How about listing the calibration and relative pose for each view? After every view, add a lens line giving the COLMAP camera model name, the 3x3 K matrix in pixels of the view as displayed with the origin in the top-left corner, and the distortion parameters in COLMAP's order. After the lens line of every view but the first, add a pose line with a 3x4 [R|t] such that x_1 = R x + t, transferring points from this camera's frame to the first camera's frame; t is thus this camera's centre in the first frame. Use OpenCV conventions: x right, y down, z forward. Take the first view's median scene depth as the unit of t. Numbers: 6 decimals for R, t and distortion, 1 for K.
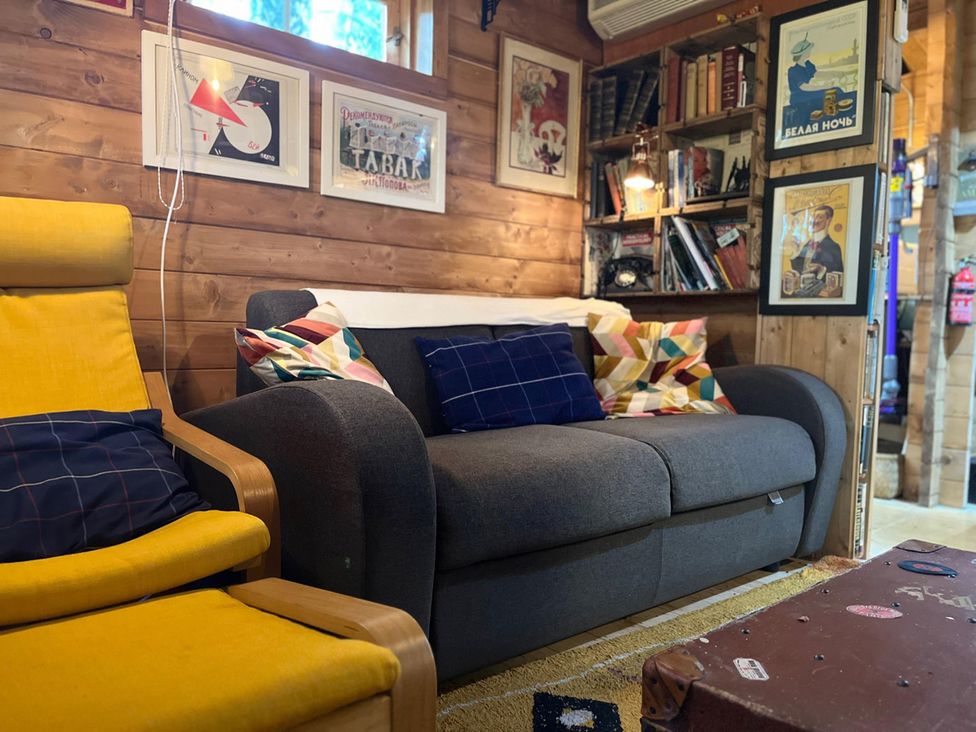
lens RADIAL K [[731.2, 0, 490.0], [0, 731.2, 366.0], [0, 0, 1]] dist [0.004242, -0.031975]
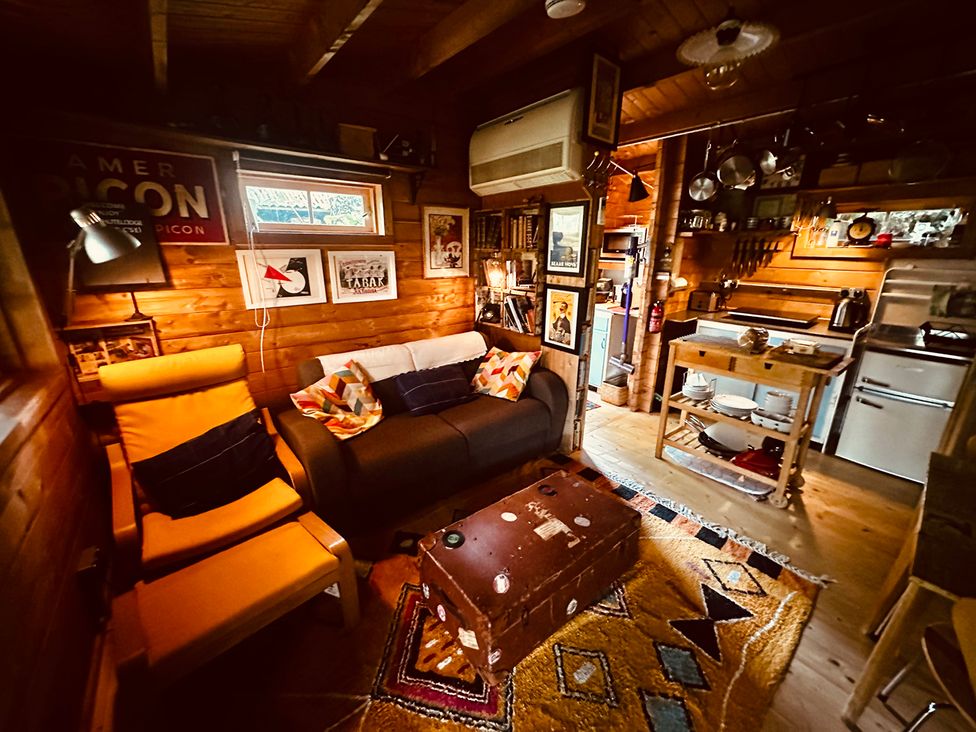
lens RADIAL K [[384.2, 0, 486.6], [0, 384.2, 365.5], [0, 0, 1]] dist [-0.003945, 0.000104]
pose [[0.998628, -0.000020, -0.052371, 0.265693], [0.012684, 0.970321, 0.241487, -0.291344], [0.050812, -0.241820, 0.968990, -0.142267]]
